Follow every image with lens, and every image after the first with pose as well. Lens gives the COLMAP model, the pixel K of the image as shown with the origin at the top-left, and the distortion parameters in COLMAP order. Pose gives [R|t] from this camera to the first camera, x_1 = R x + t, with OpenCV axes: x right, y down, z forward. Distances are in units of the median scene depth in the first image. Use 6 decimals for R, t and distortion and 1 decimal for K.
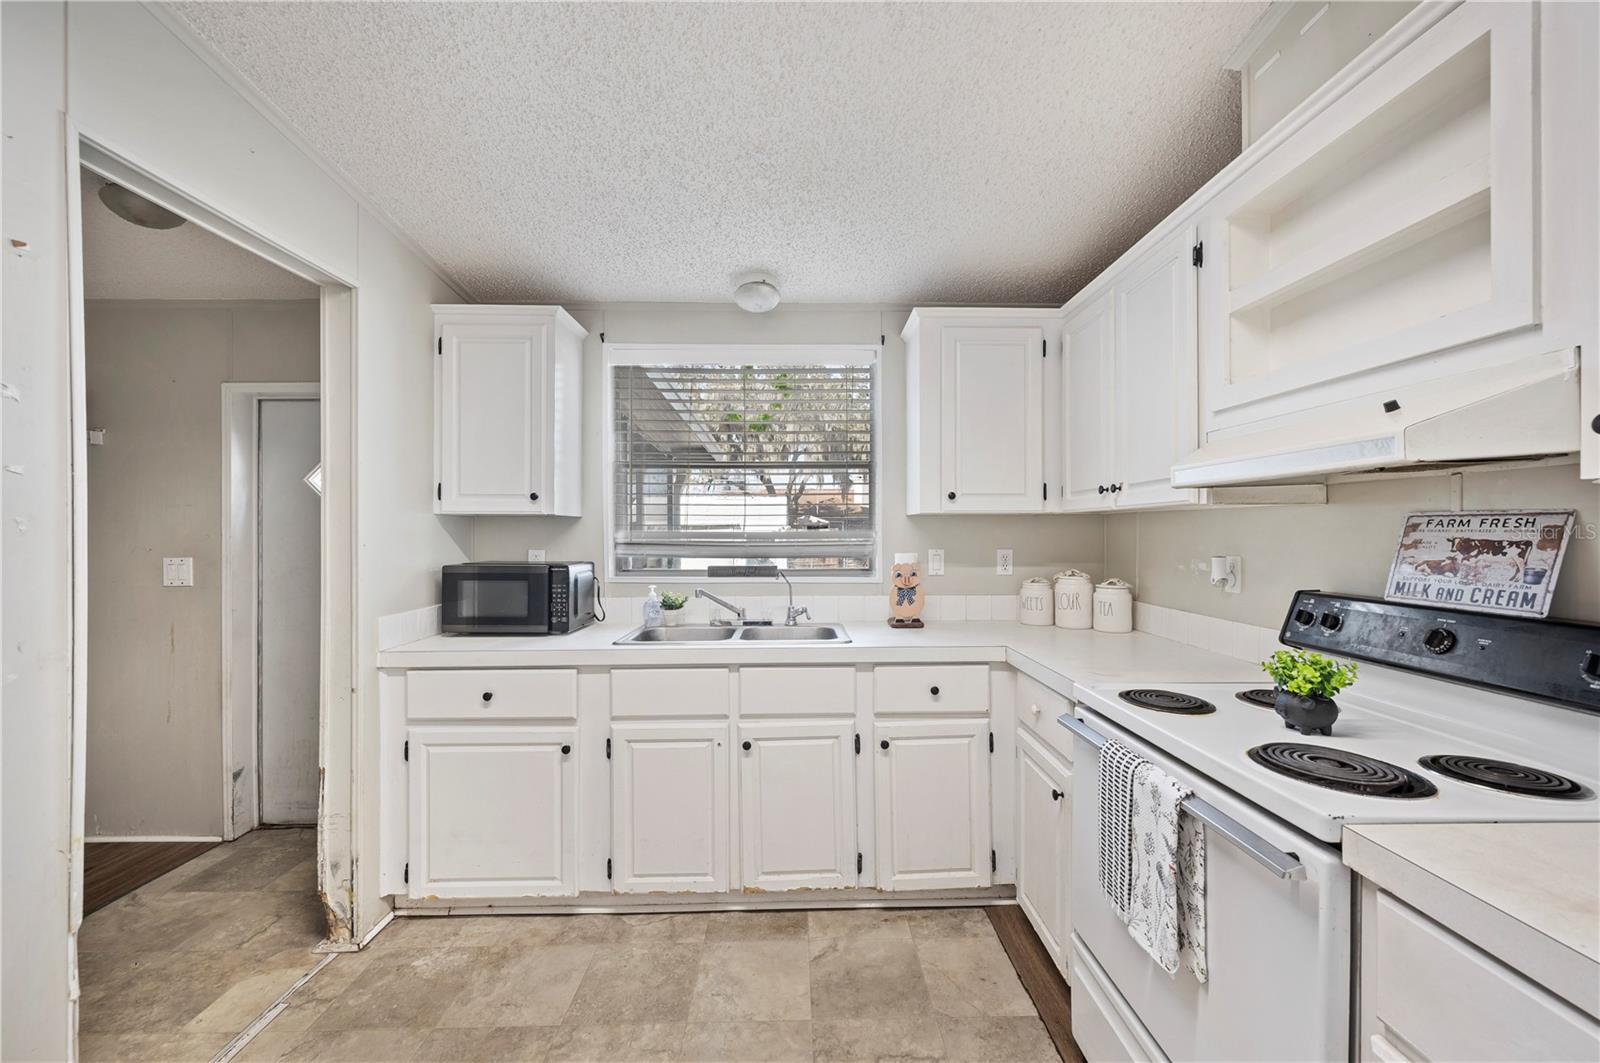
lens RADIAL K [[635.4, 0, 805.0], [0, 635.4, 535.1], [0, 0, 1]] dist [-0.001550, -0.000280]
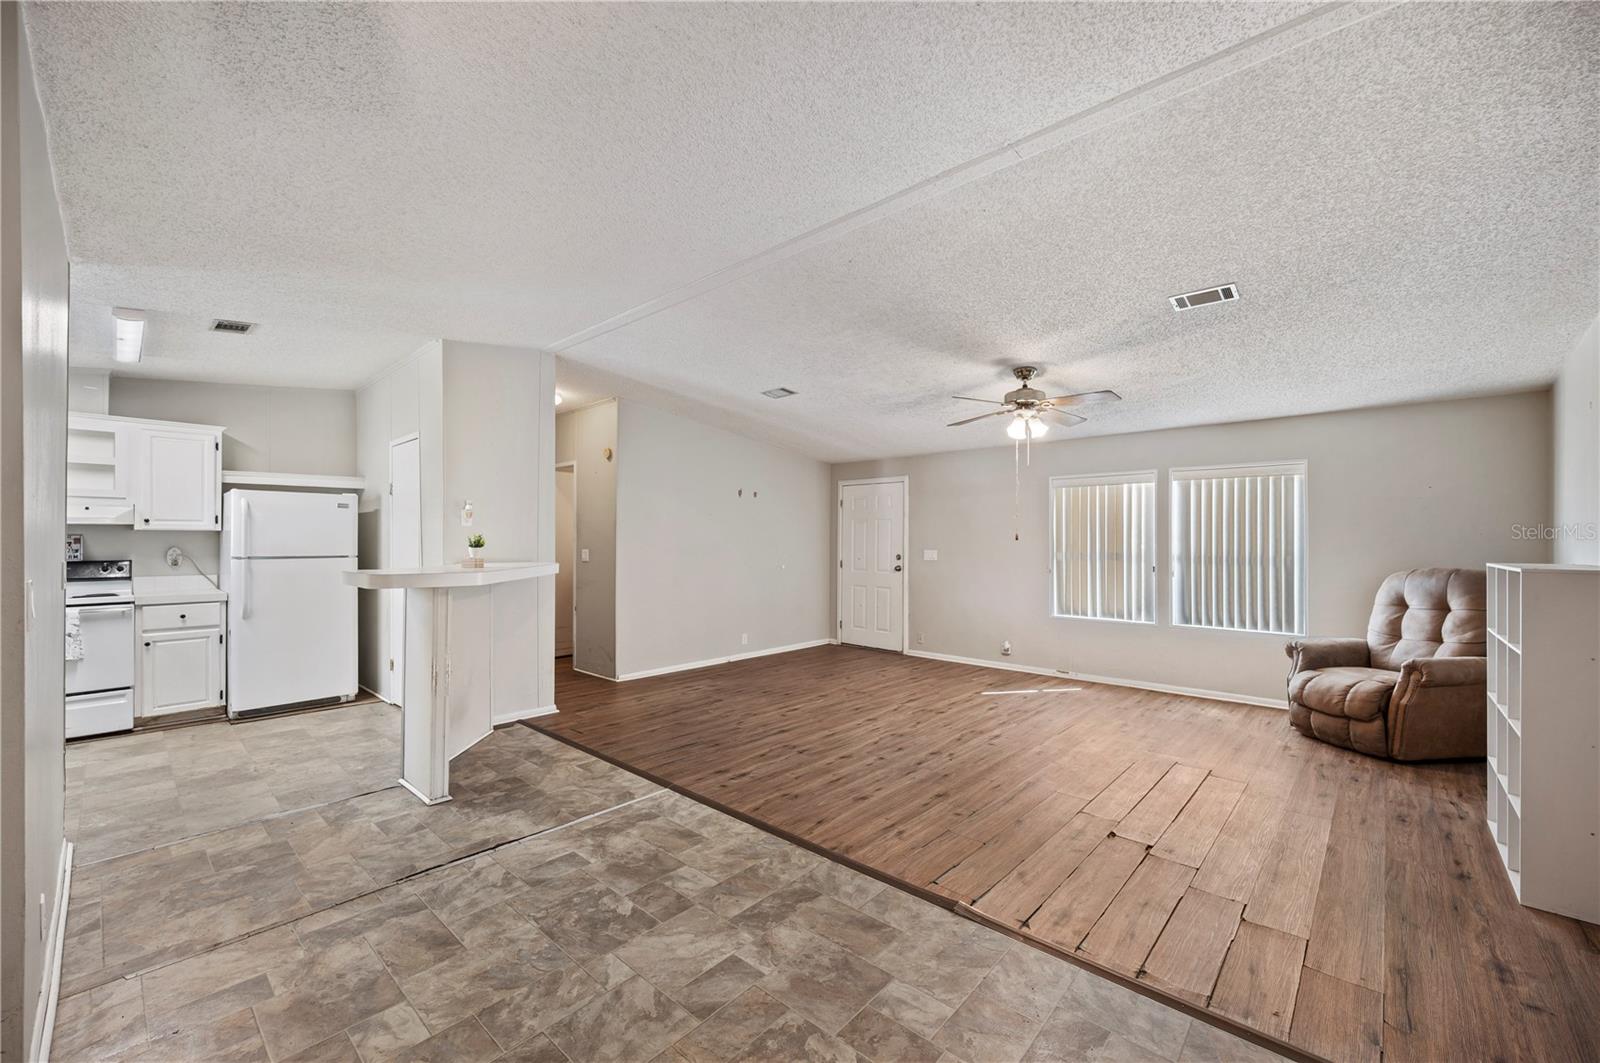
lens RADIAL K [[635.4, 0, 805.0], [0, 635.4, 535.1], [0, 0, 1]] dist [-0.001550, -0.000280]
pose [[-0.721570, 0.007614, 0.692299, -2.584840], [0.006297, 0.999970, -0.004435, 0.006744], [-0.692312, 0.001160, -0.721597, 0.375121]]
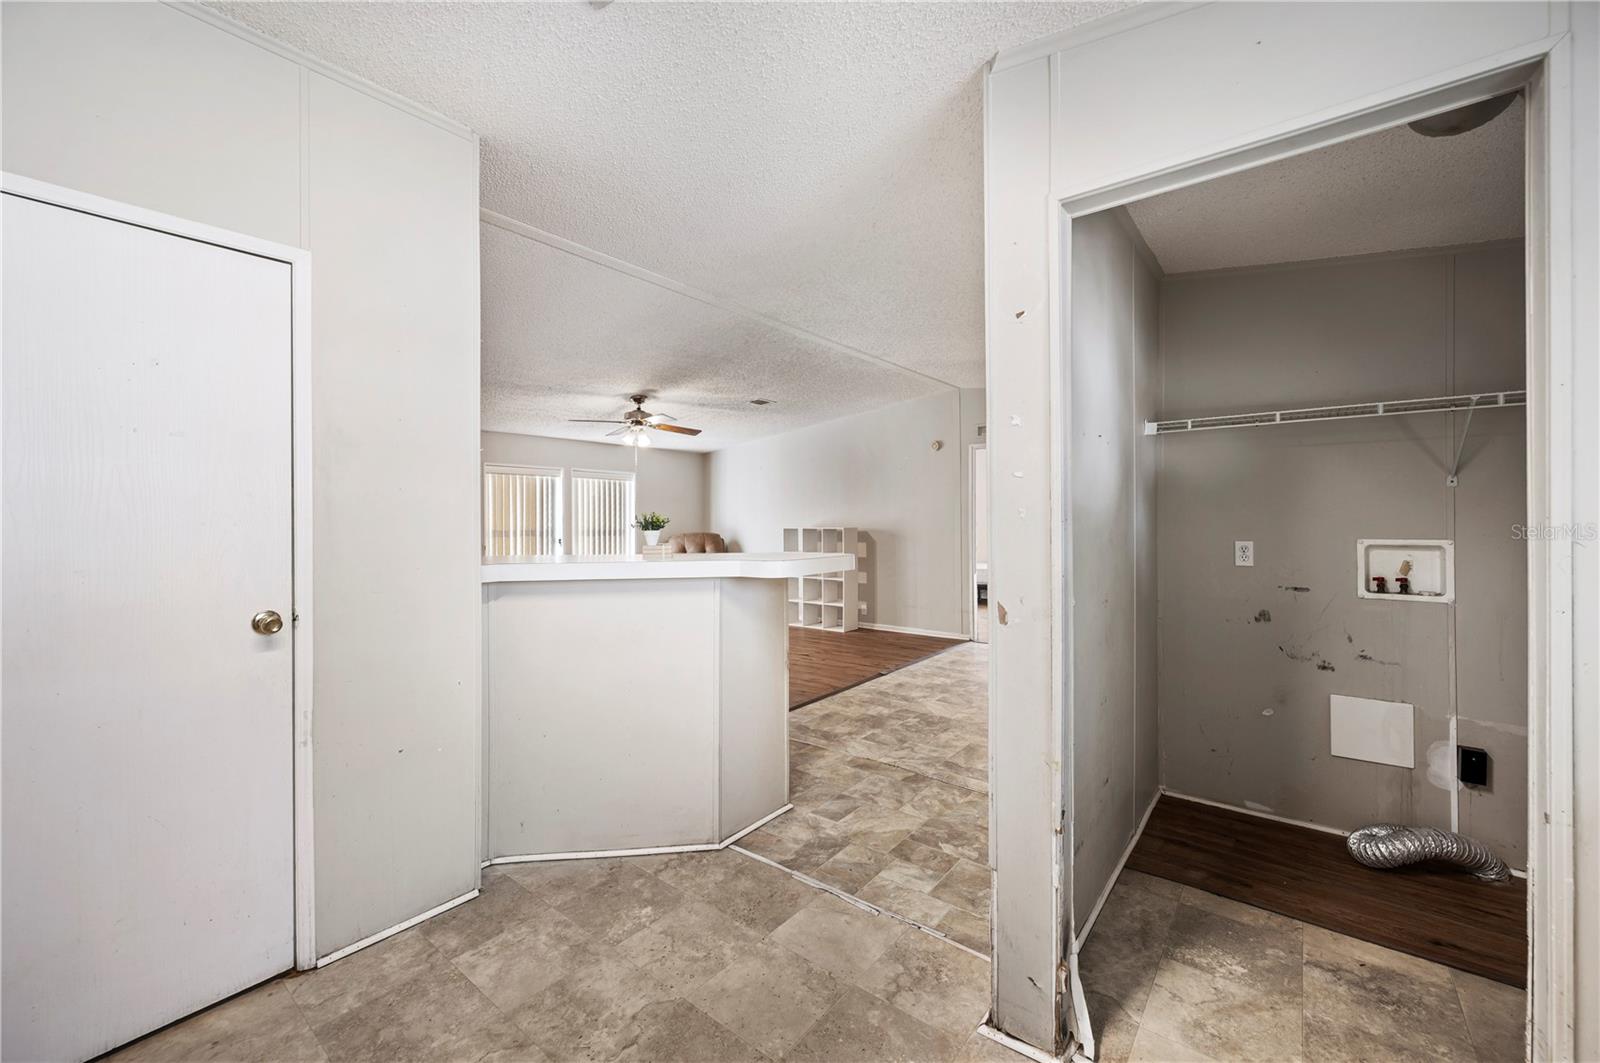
lens RADIAL K [[635.5, 0, 800.6], [0, 635.5, 527.5], [0, 0, 1]] dist [-0.001115, -0.000210]
pose [[-0.642704, 0.015003, -0.765967, 0.069130], [-0.000628, 0.999798, 0.020110, -0.005425], [0.766114, 0.013406, -0.642565, 0.794125]]
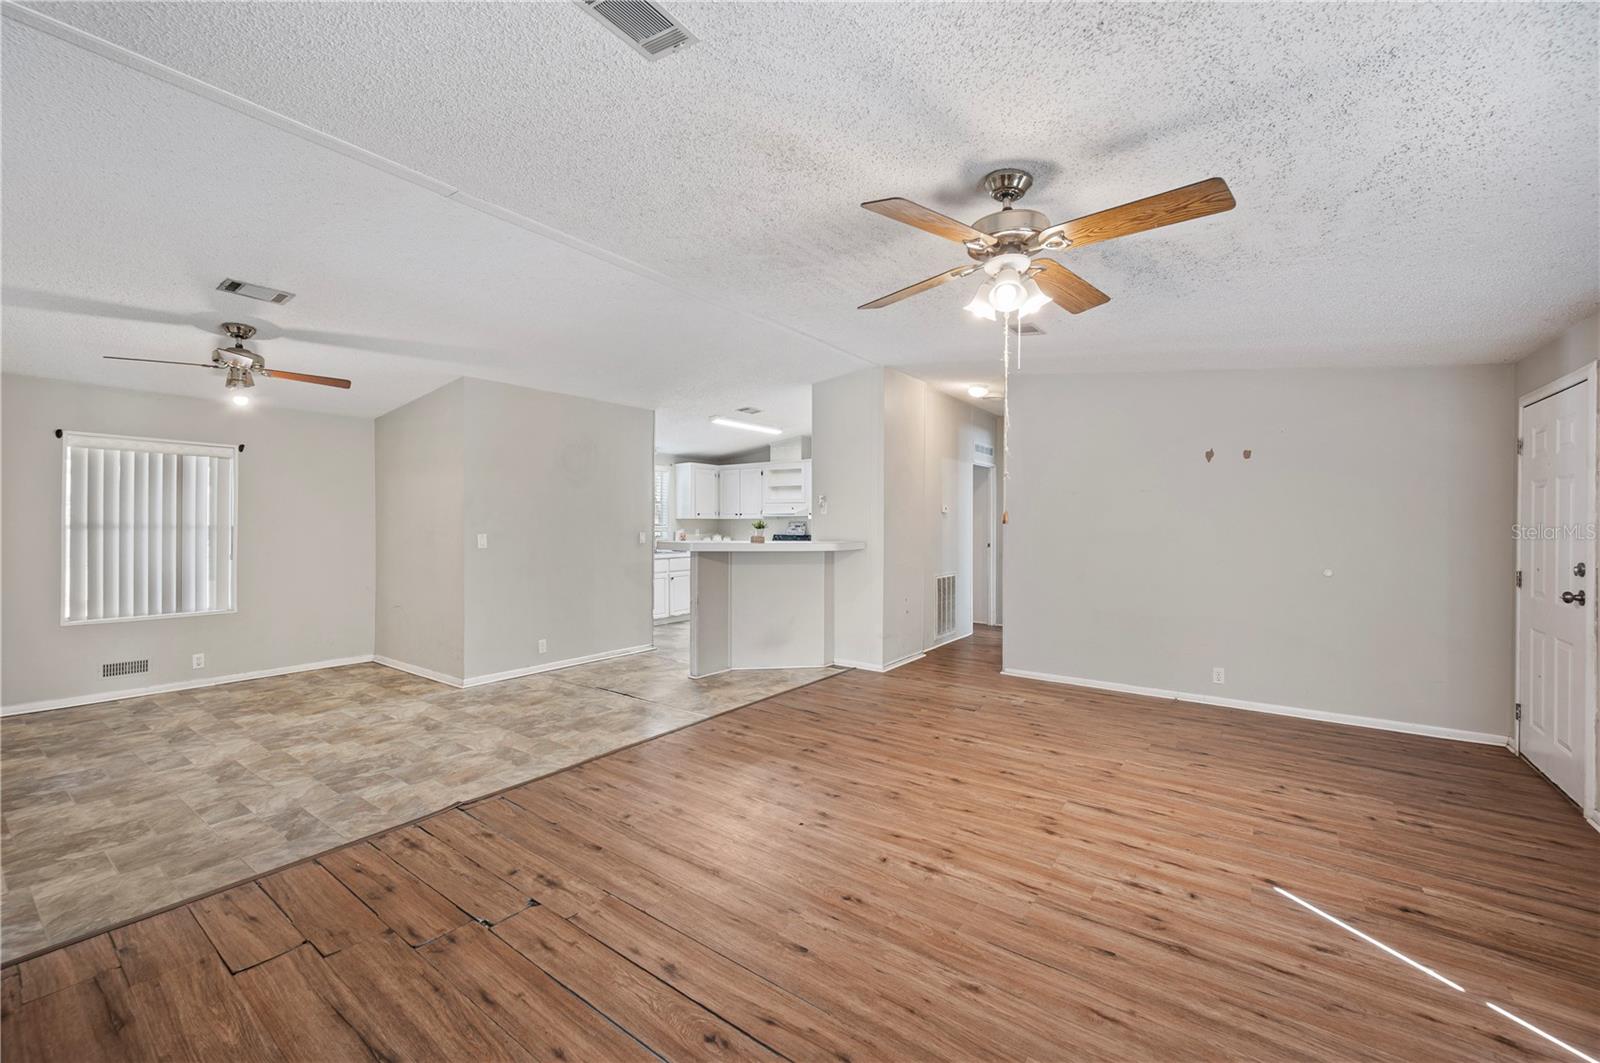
lens RADIAL K [[635.5, 0, 800.6], [0, 635.5, 527.5], [0, 0, 1]] dist [-0.001115, -0.000210]
pose [[0.609726, 0.001459, 0.792611, -2.674996], [-0.000093, 0.999998, -0.001769, 0.025409], [-0.792612, 0.001004, 0.609725, -1.973712]]
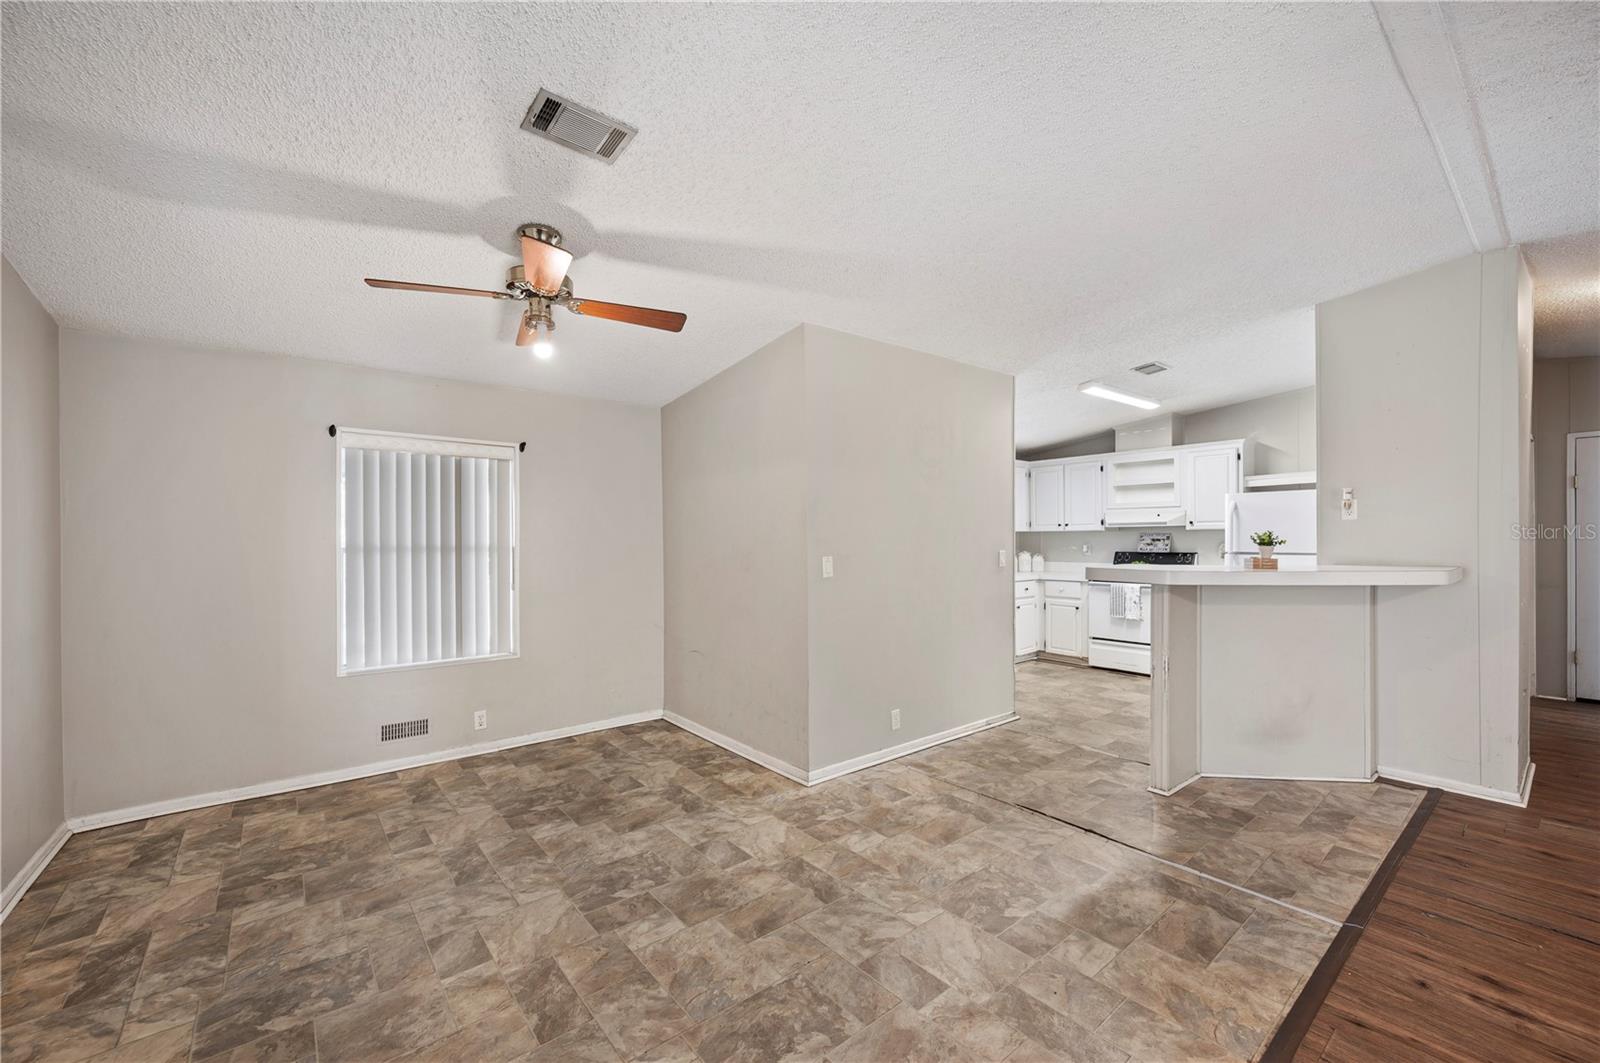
lens RADIAL K [[635.4, 0, 803.4], [0, 635.4, 544.5], [0, 0, 1]] dist [-0.002249, -0.000308]
pose [[0.795446, -0.007758, 0.605974, -2.536816], [0.007876, 0.999966, 0.002463, 0.010633], [-0.605973, 0.002814, 0.795480, -0.800716]]
